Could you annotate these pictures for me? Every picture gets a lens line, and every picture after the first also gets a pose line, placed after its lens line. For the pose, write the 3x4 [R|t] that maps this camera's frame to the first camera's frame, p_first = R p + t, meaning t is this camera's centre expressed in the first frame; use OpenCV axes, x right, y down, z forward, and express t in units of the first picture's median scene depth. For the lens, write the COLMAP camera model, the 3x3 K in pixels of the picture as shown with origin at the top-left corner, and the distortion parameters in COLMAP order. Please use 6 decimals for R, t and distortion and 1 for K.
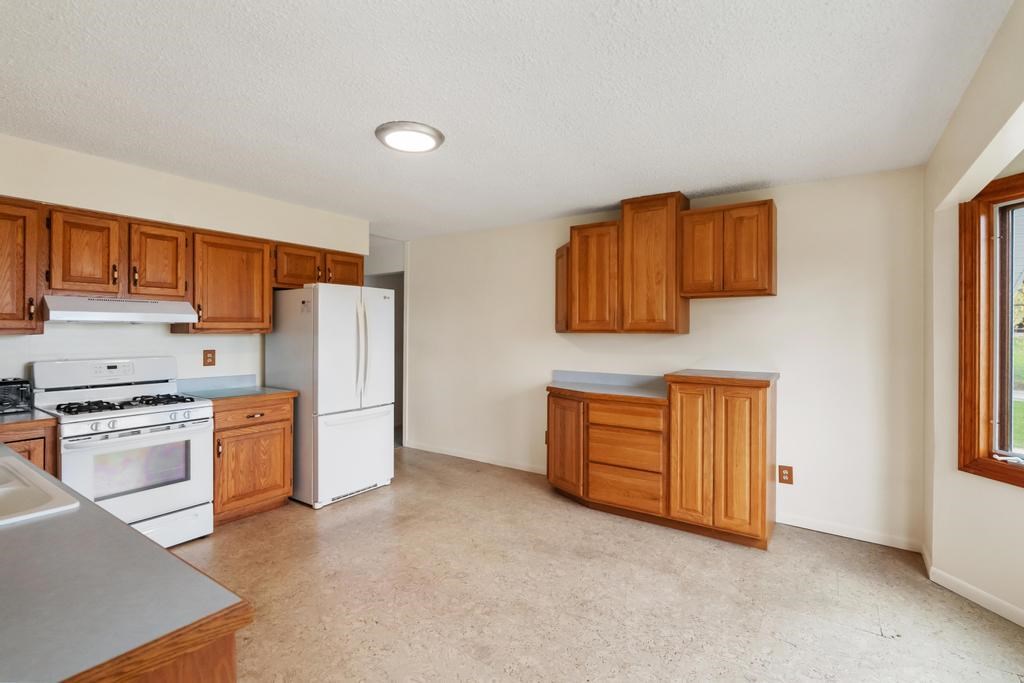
lens RADIAL K [[479.0, 0, 508.9], [0, 479.0, 333.4], [0, 0, 1]] dist [-0.004214, 0.000203]
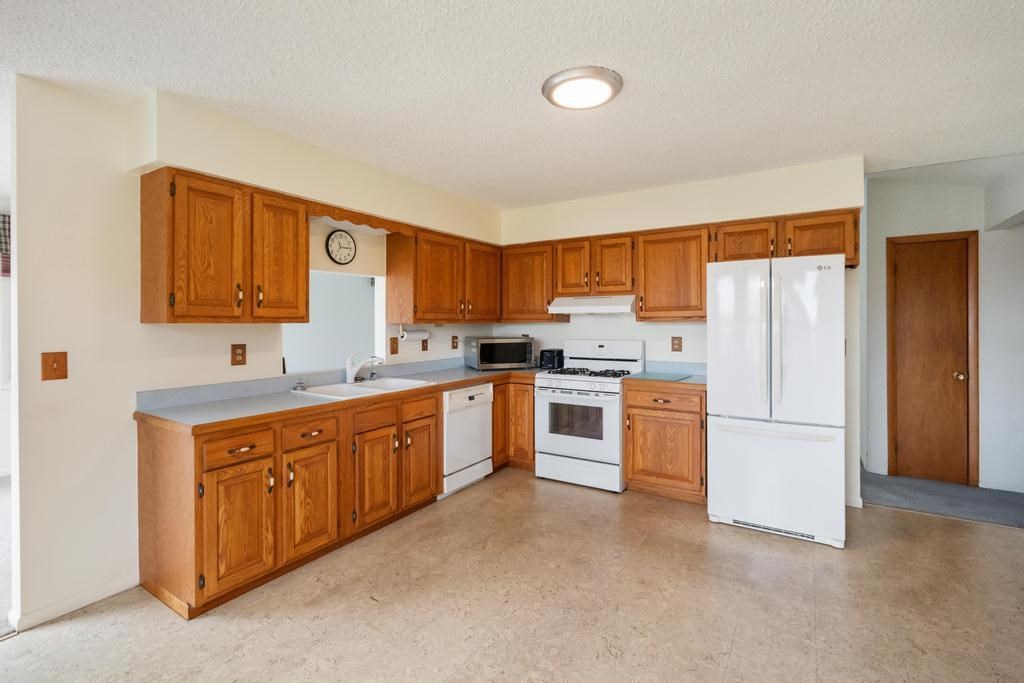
lens RADIAL K [[470.6, 0, 507.0], [0, 470.6, 324.8], [0, 0, 1]] dist [-0.000309, 0.000210]
pose [[0.025602, 0.000364, -0.999672, 0.461038], [-0.003869, 0.999992, 0.000265, 0.008540], [0.999665, 0.003861, 0.025603, 0.617461]]
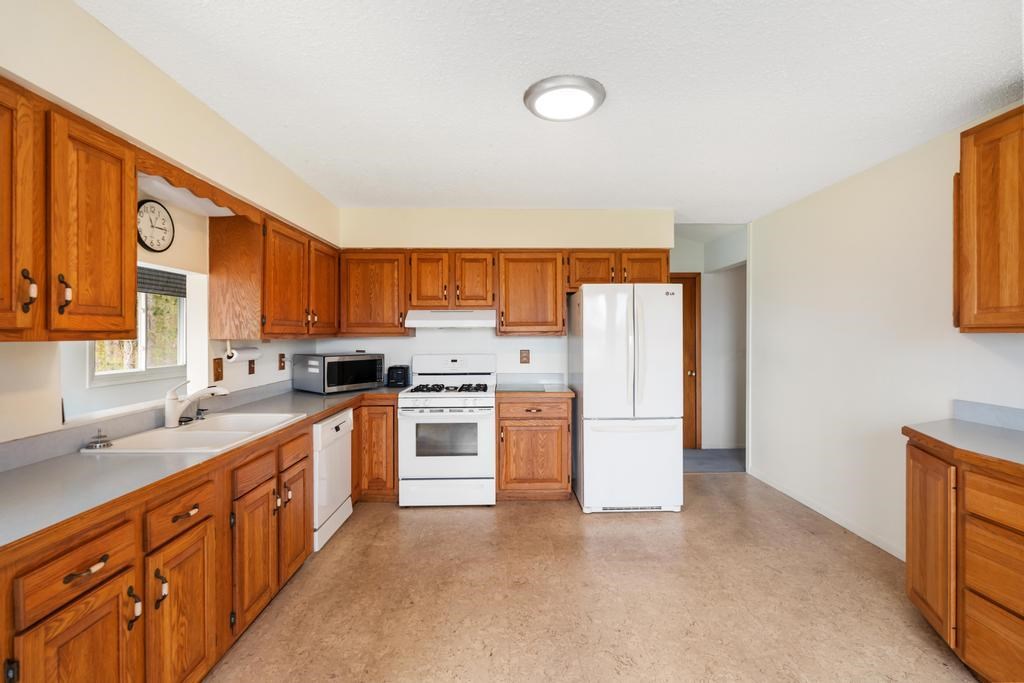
lens RADIAL K [[453.6, 0, 510.9], [0, 453.6, 337.7], [0, 0, 1]] dist [-0.002950, -0.000133]
pose [[0.581320, -0.001030, -0.813674, 0.278657], [0.000955, 0.999999, -0.000584, 0.005370], [0.813674, -0.000437, 0.581321, 0.339334]]
